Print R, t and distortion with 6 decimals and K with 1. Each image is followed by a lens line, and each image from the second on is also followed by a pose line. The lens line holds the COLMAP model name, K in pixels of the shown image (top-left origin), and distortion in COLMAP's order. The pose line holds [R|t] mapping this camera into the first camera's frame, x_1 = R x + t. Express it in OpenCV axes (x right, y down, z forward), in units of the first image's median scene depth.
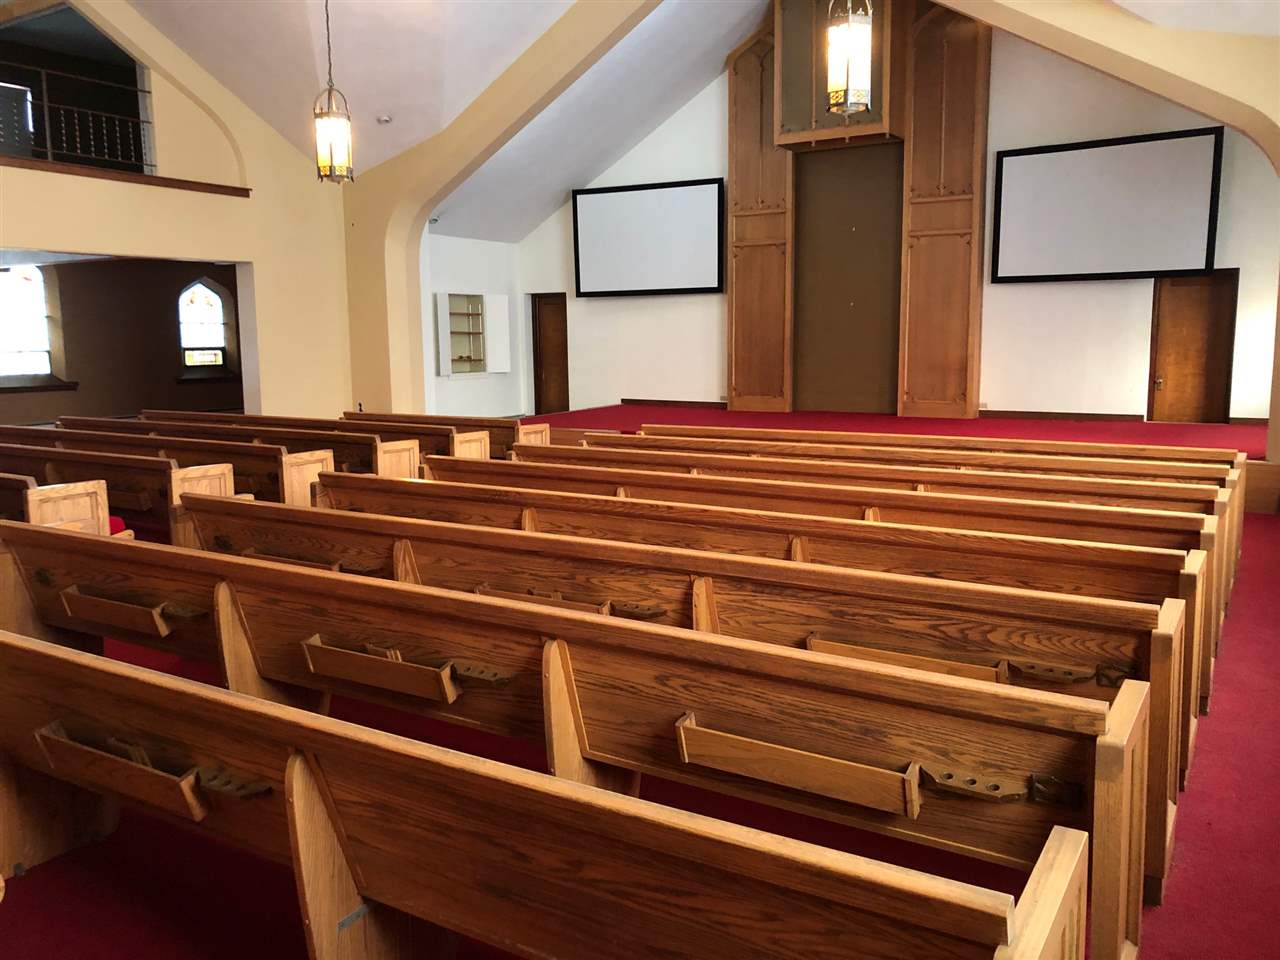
lens RADIAL K [[1048.7, 0, 639.8], [0, 1048.7, 471.6], [0, 0, 1]] dist [0.025161, -0.074366]
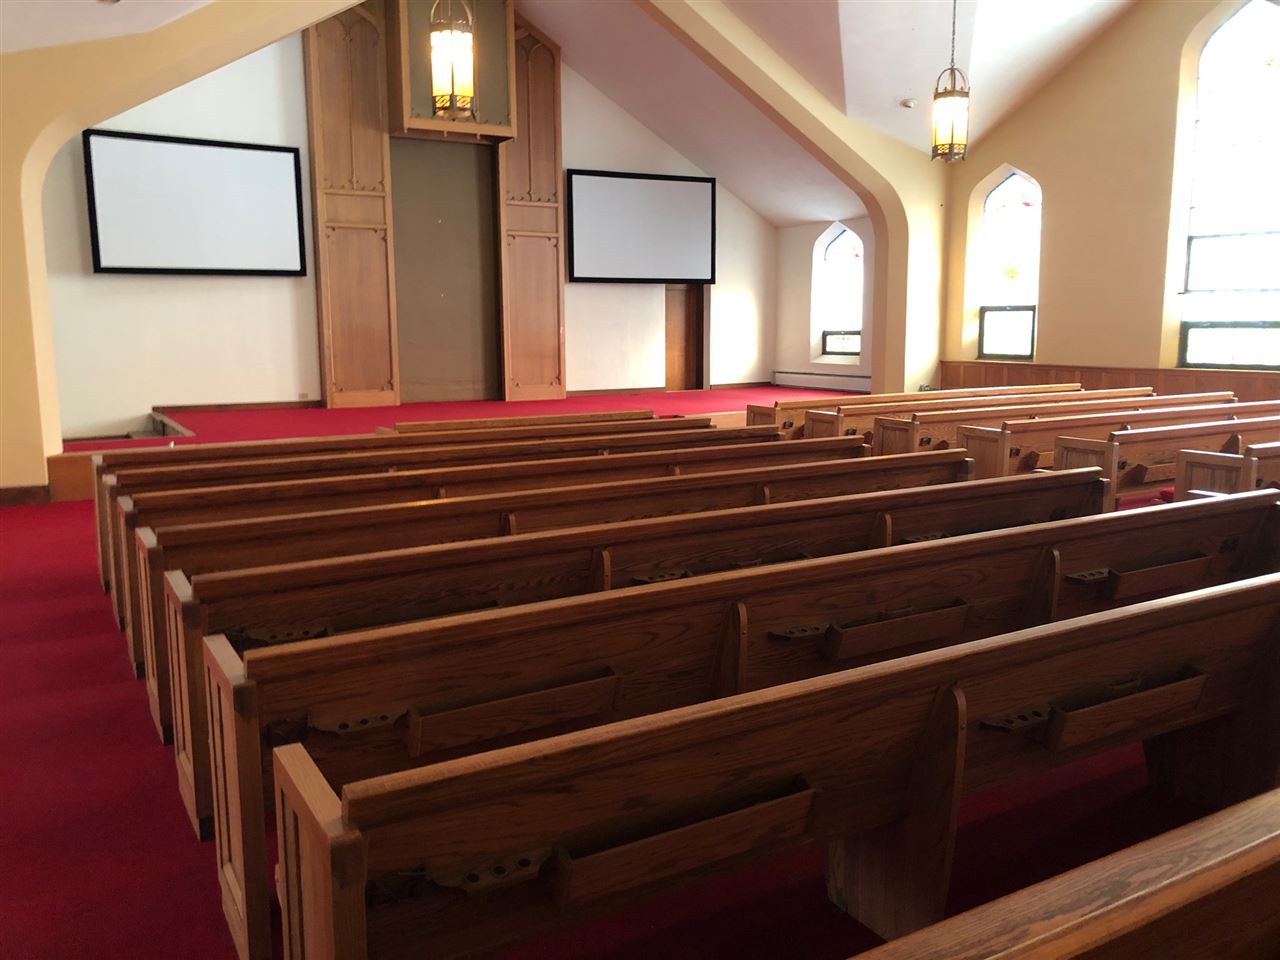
lens RADIAL K [[1048.7, 0, 645.6], [0, 1048.7, 477.9], [0, 0, 1]] dist [0.025161, -0.074366]
pose [[0.439548, -0.125997, 0.889338, -0.665464], [0.118047, 0.989628, 0.081862, -0.045099], [-0.890428, 0.069001, 0.449863, 0.388365]]
